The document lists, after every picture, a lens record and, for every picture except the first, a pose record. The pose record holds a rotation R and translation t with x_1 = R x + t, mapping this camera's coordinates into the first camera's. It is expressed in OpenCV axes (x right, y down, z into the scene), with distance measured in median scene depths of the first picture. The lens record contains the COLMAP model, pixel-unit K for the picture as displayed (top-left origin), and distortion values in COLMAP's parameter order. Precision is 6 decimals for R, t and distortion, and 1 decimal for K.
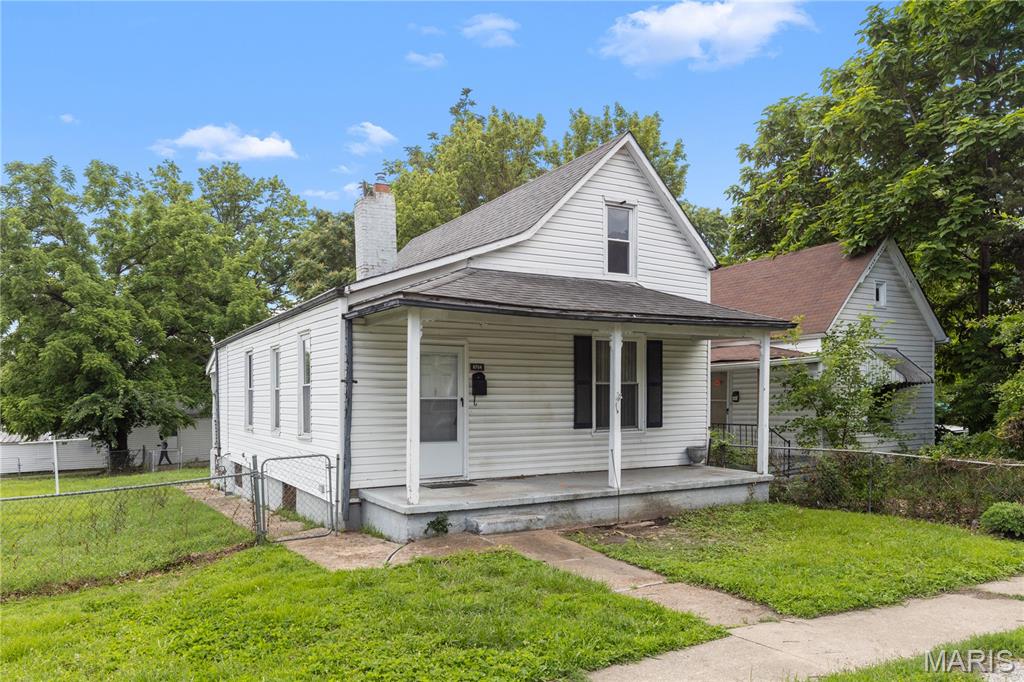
lens RADIAL K [[606.0, 0, 512.0], [0, 606.0, 341.0], [0, 0, 1]] dist [0.003614, 0.001394]
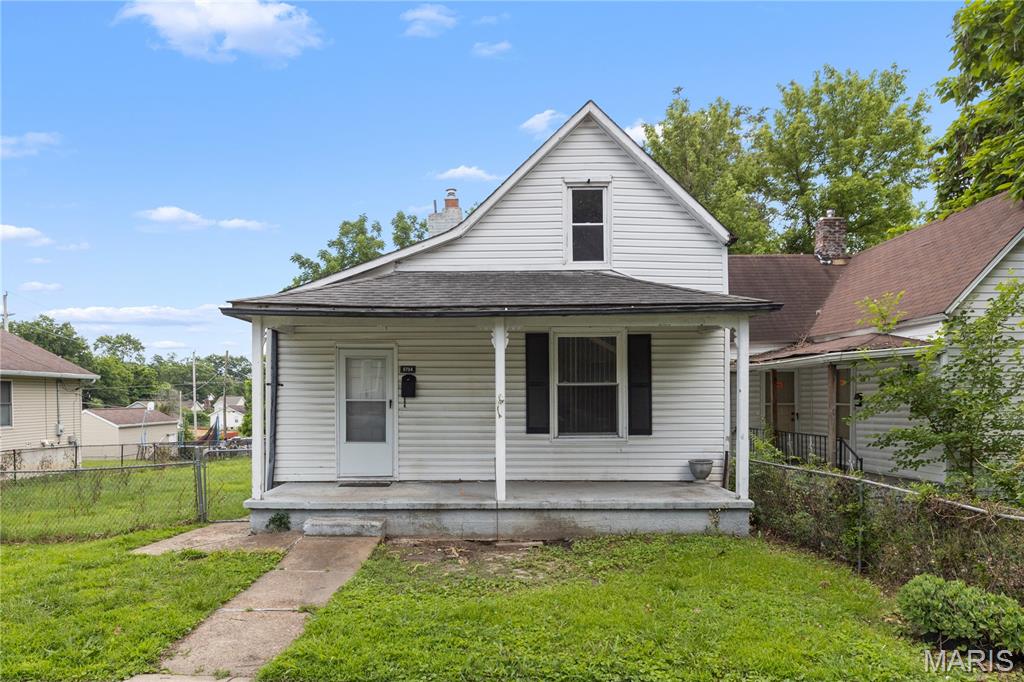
lens RADIAL K [[570.4, 0, 512.0], [0, 570.4, 350.1], [0, 0, 1]] dist [0.001666, -0.000310]
pose [[0.895472, -0.033597, -0.443849, 0.513583], [0.037488, 0.999297, -0.000009, 0.017321], [0.443537, -0.016631, 0.896102, 0.224895]]
